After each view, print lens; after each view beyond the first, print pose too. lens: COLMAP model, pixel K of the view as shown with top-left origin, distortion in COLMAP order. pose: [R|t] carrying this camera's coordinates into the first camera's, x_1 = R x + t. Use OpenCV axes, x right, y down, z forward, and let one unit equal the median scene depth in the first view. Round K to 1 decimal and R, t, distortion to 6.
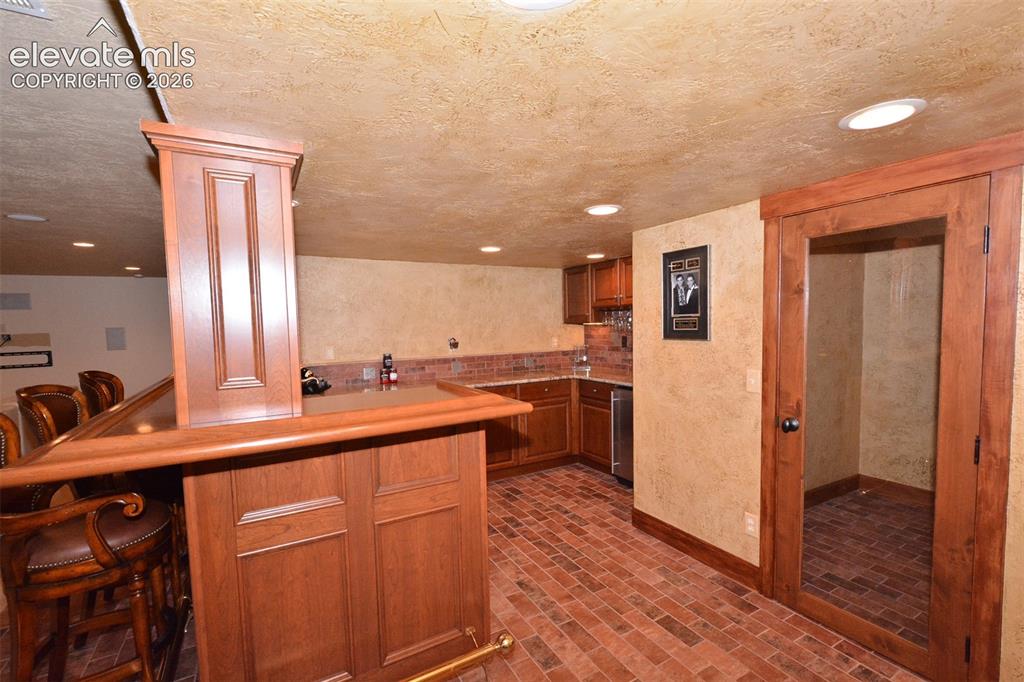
lens RADIAL K [[448.8, 0, 507.2], [0, 448.8, 346.1], [0, 0, 1]] dist [-0.000637, -0.002406]
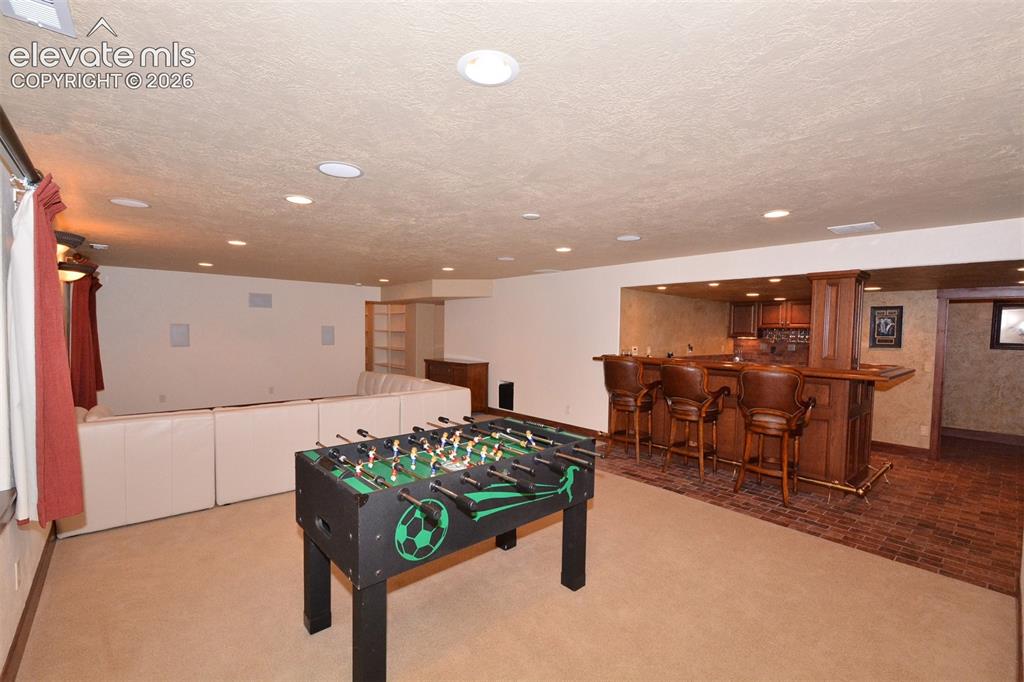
lens RADIAL K [[448.8, 0, 519.3], [0, 448.8, 343.2], [0, 0, 1]] dist [-0.000637, -0.002406]
pose [[0.974041, 0.030036, 0.224372, -1.835688], [-0.024669, 0.999339, -0.026686, 0.062652], [-0.225025, 0.020458, 0.974138, -0.699673]]
